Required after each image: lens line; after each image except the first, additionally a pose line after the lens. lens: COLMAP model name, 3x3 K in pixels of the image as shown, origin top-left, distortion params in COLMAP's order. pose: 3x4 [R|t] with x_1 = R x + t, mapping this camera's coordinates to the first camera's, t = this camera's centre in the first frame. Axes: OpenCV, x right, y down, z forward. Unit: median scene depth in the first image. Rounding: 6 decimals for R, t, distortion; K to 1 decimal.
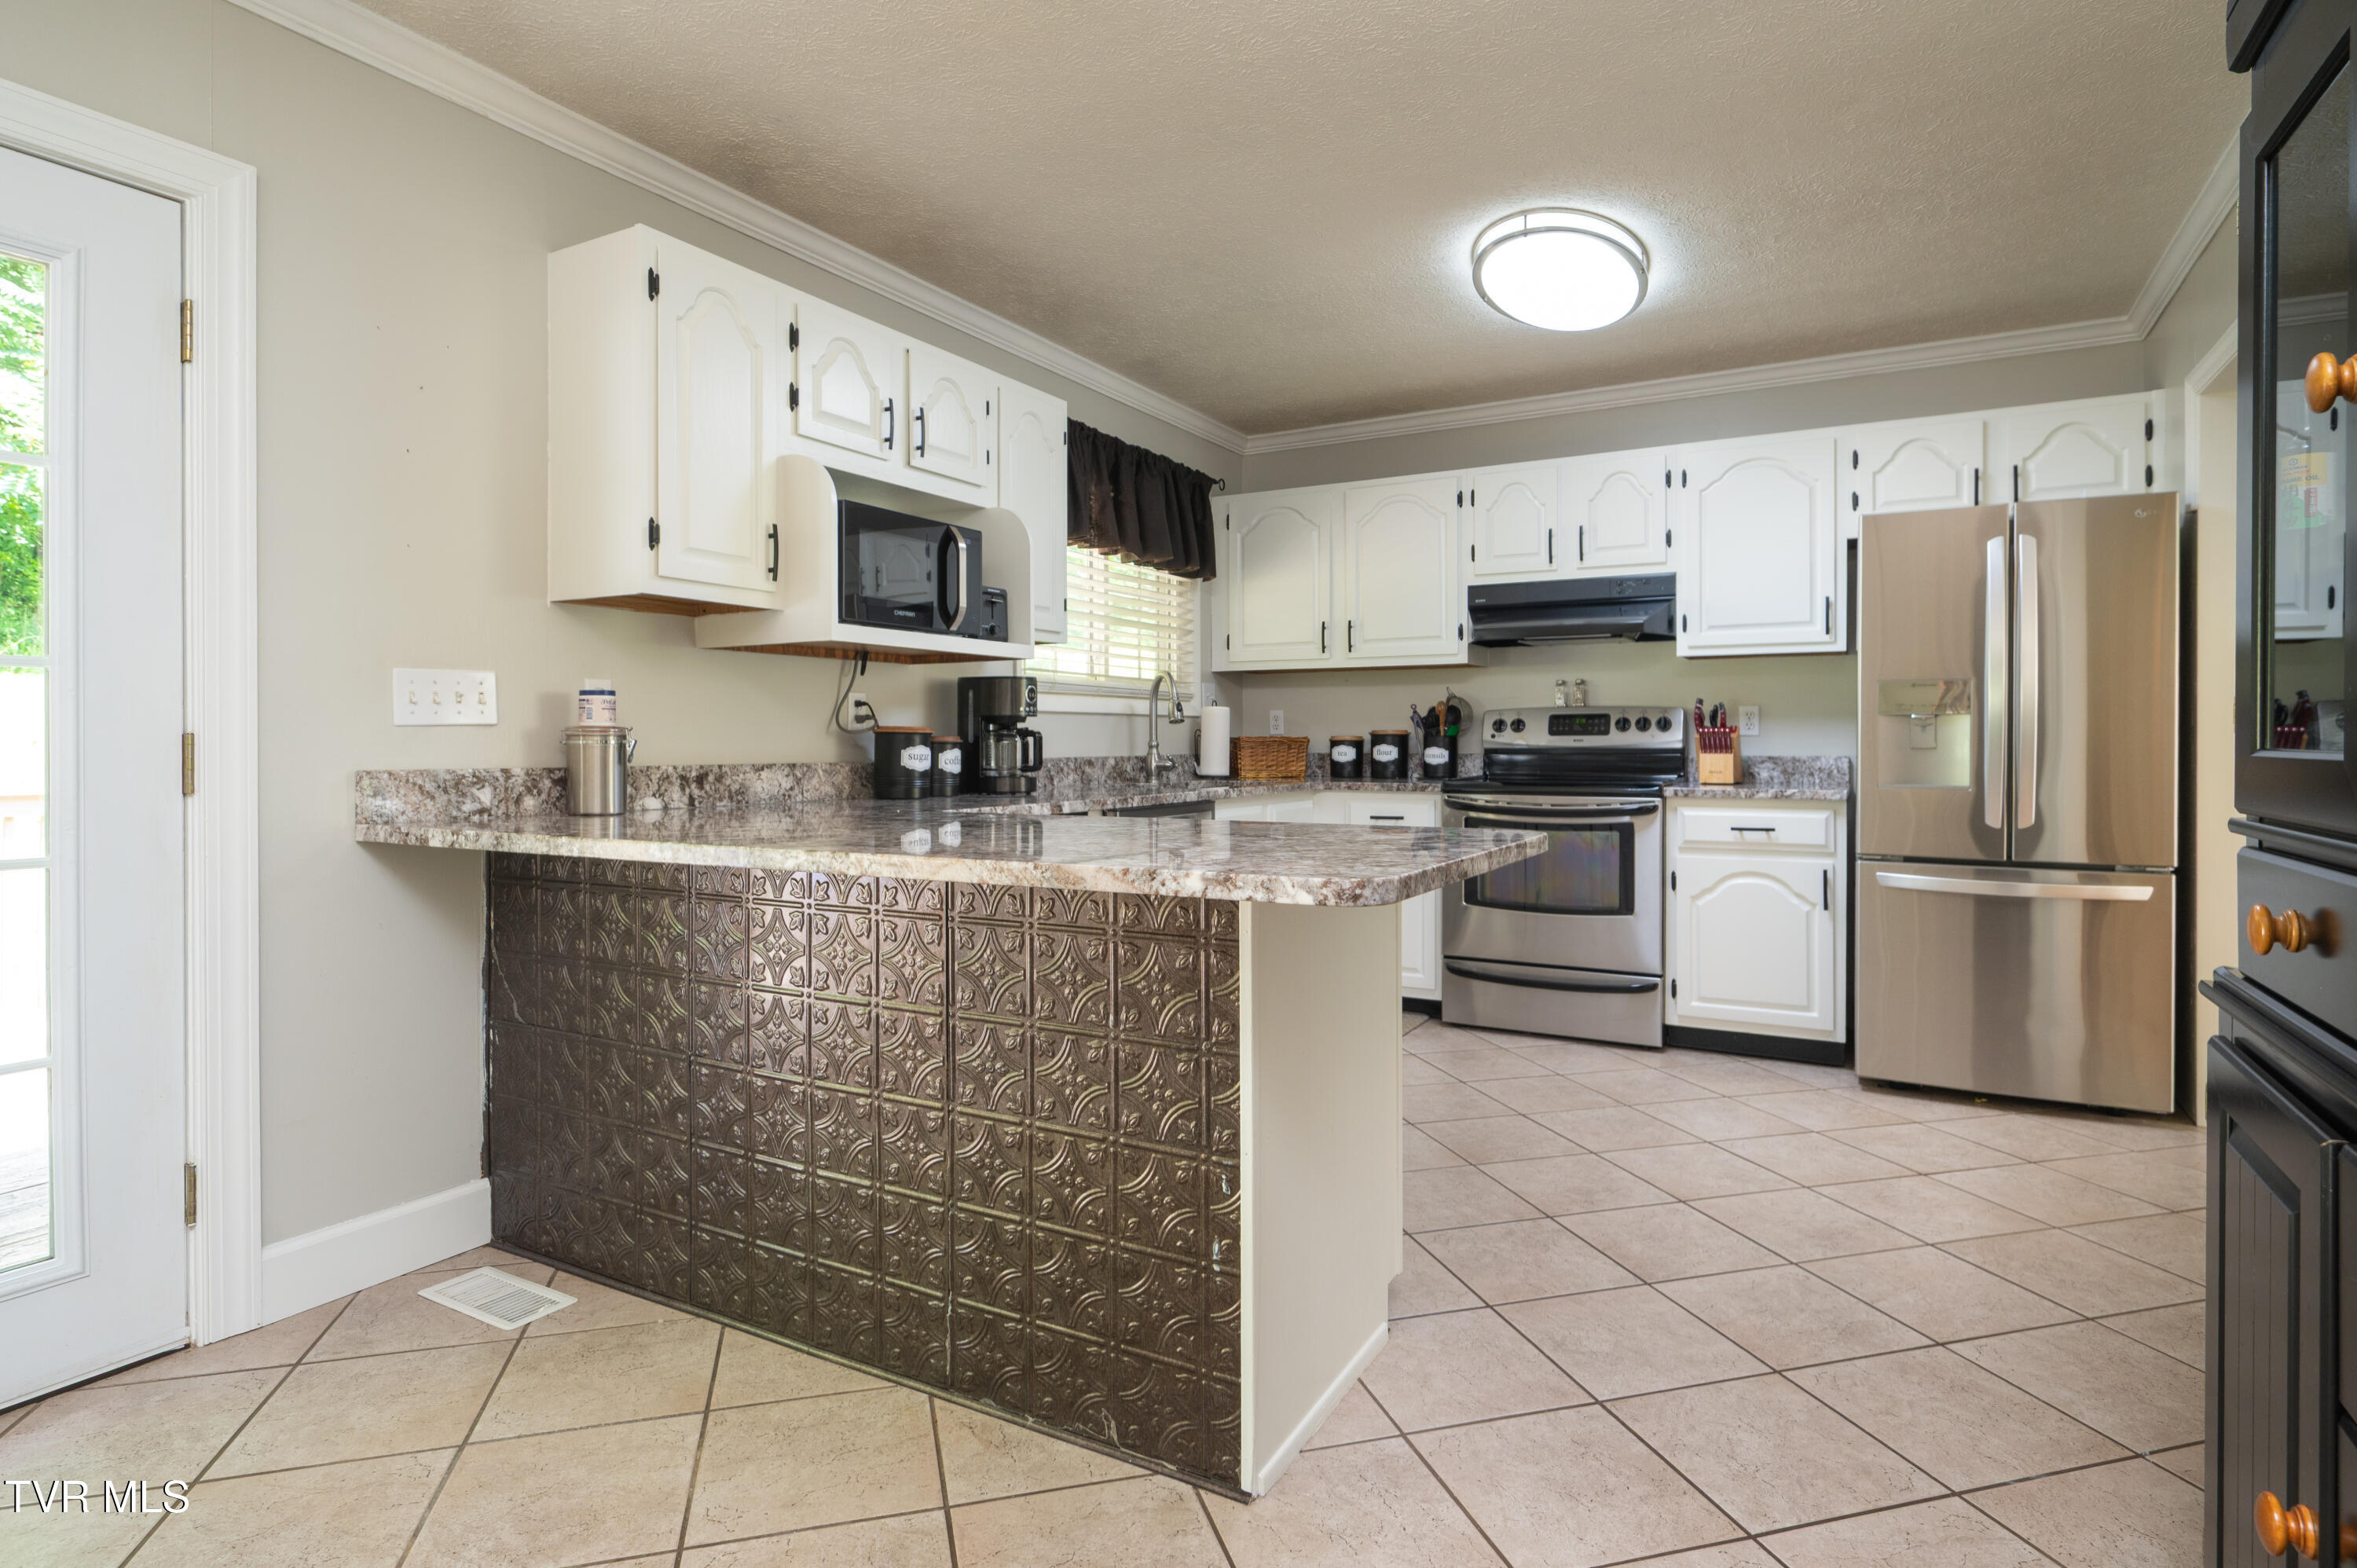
lens RADIAL K [[1237.0, 0, 1182.3], [0, 1237.0, 732.4], [0, 0, 1]] dist [-0.001018, 0.003280]
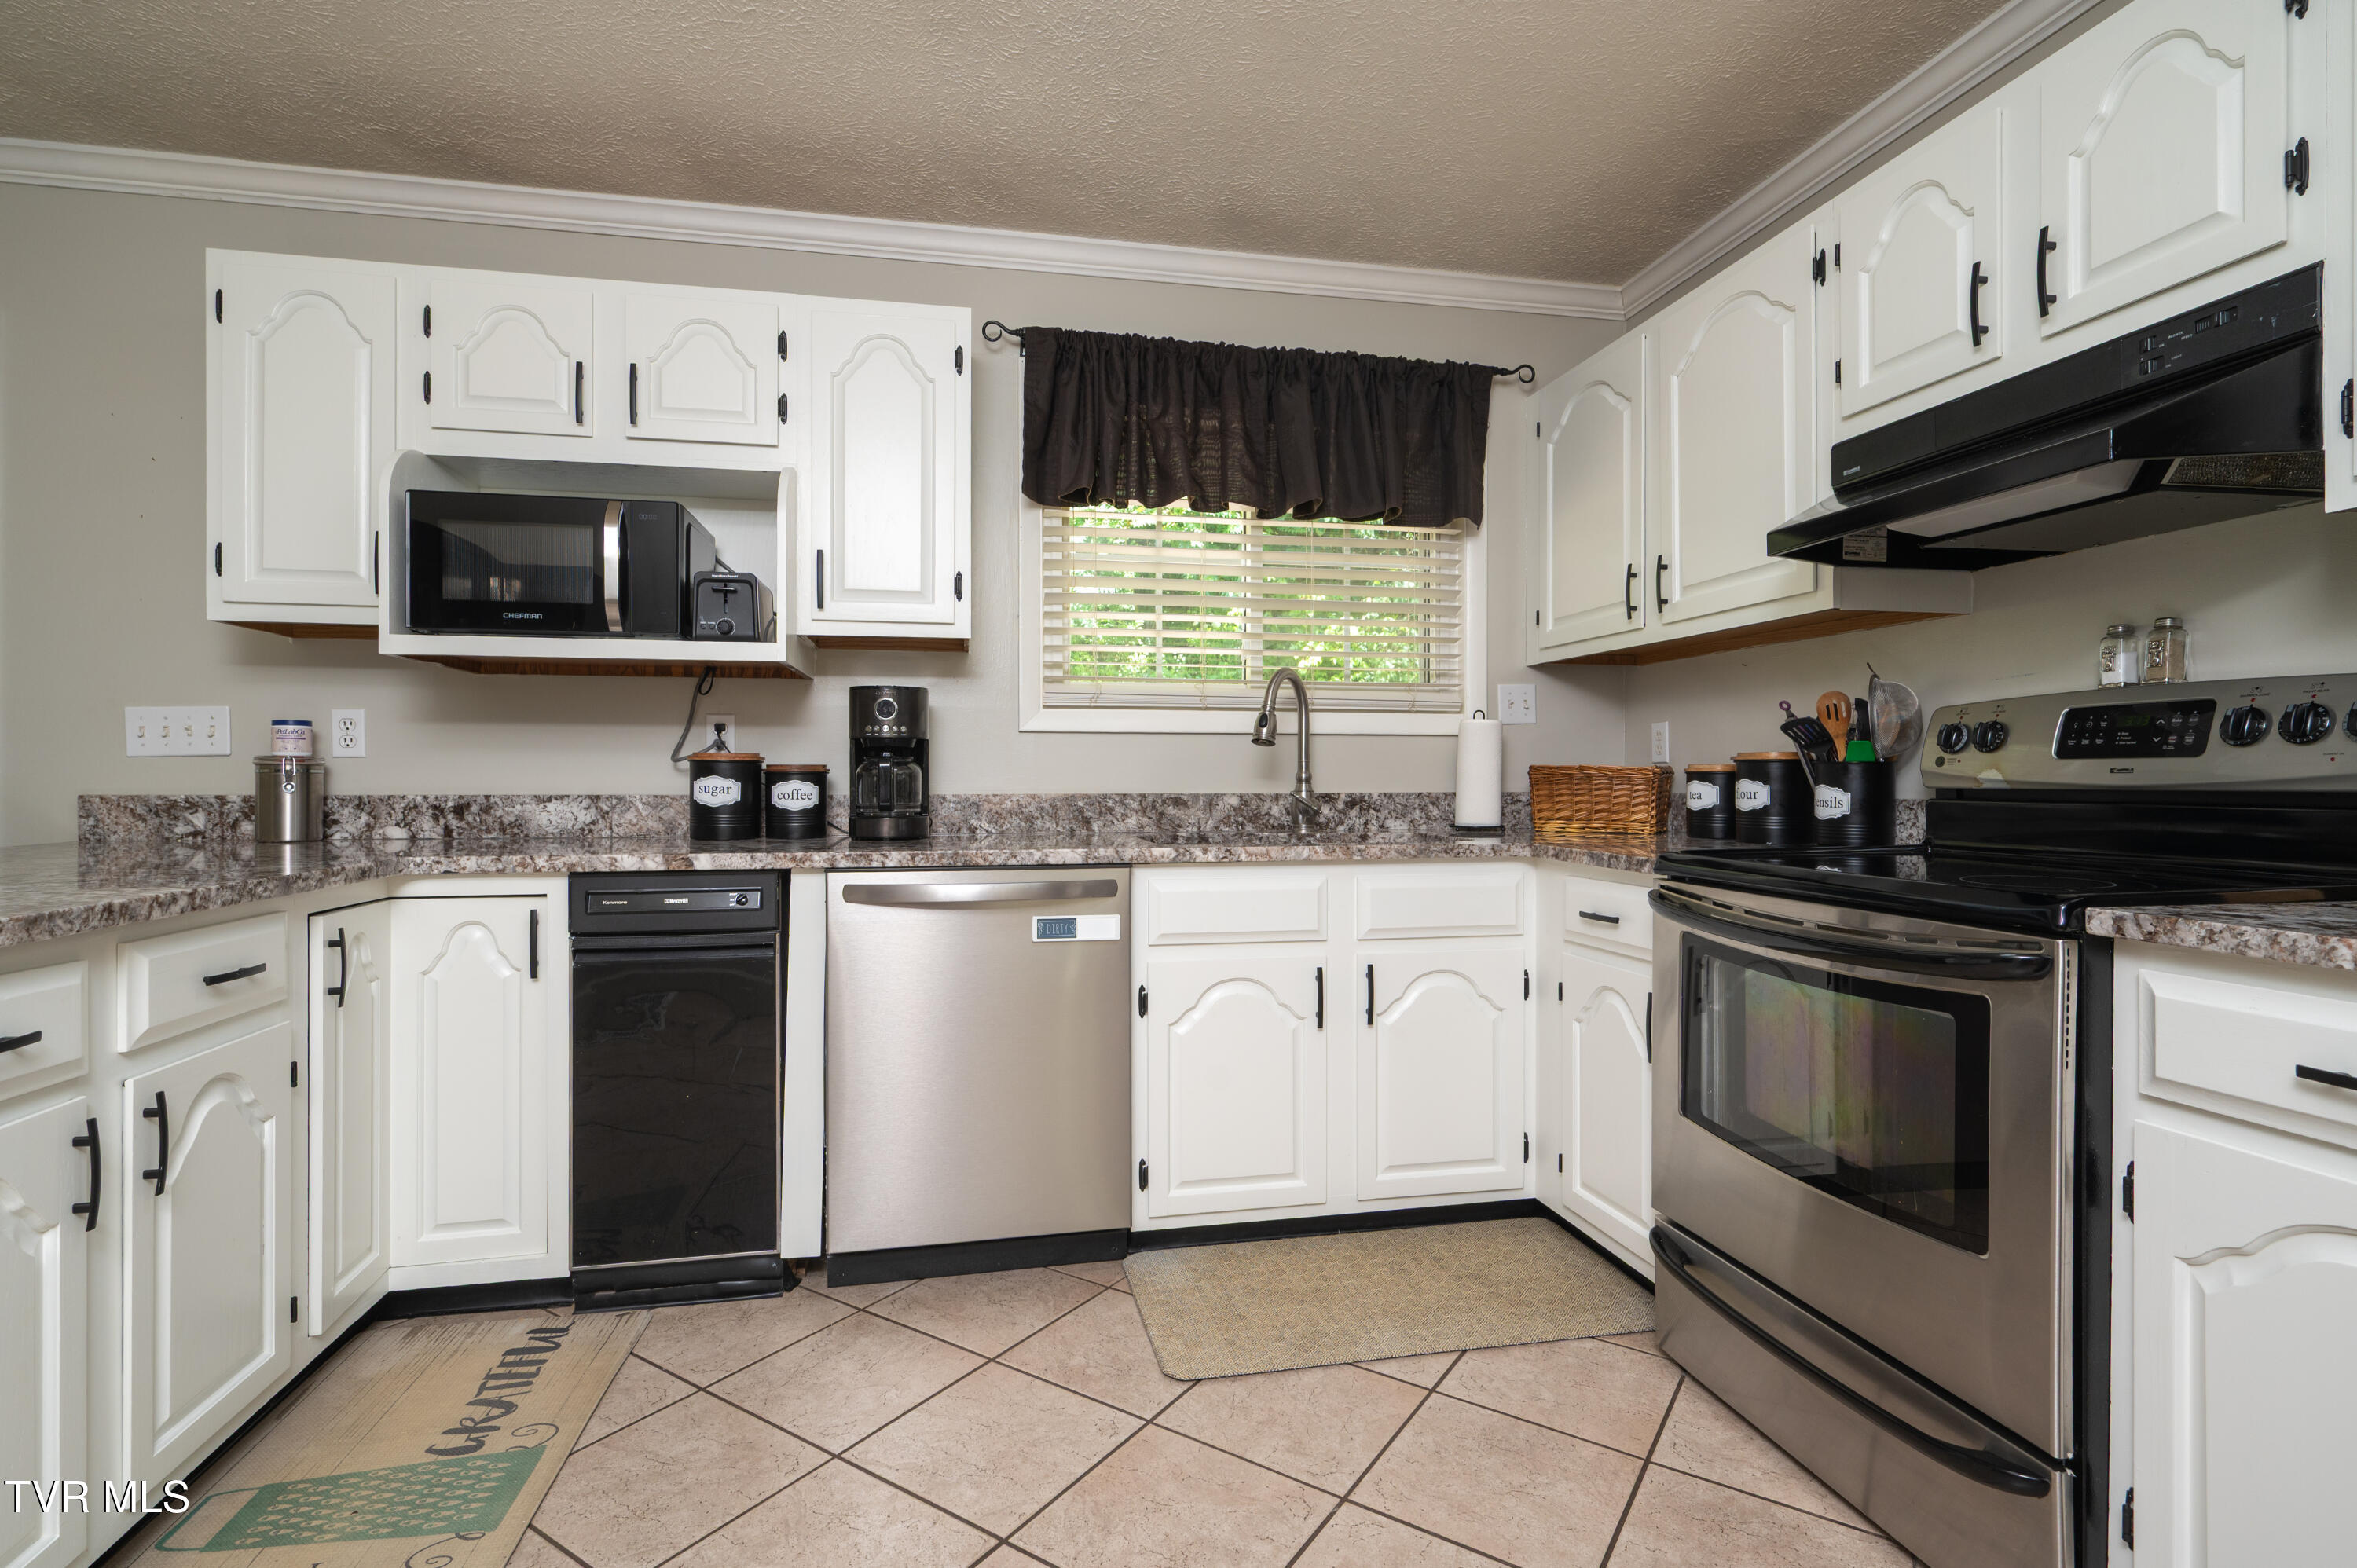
lens RADIAL K [[1126.4, 0, 1197.3], [0, 1126.4, 779.0], [0, 0, 1]] dist [0.001699, -0.002047]
pose [[0.647250, 0.004345, -0.762265, 0.462729], [0.003436, 0.999957, 0.008617, 0.005723], [0.762270, -0.008197, 0.647207, 0.614984]]
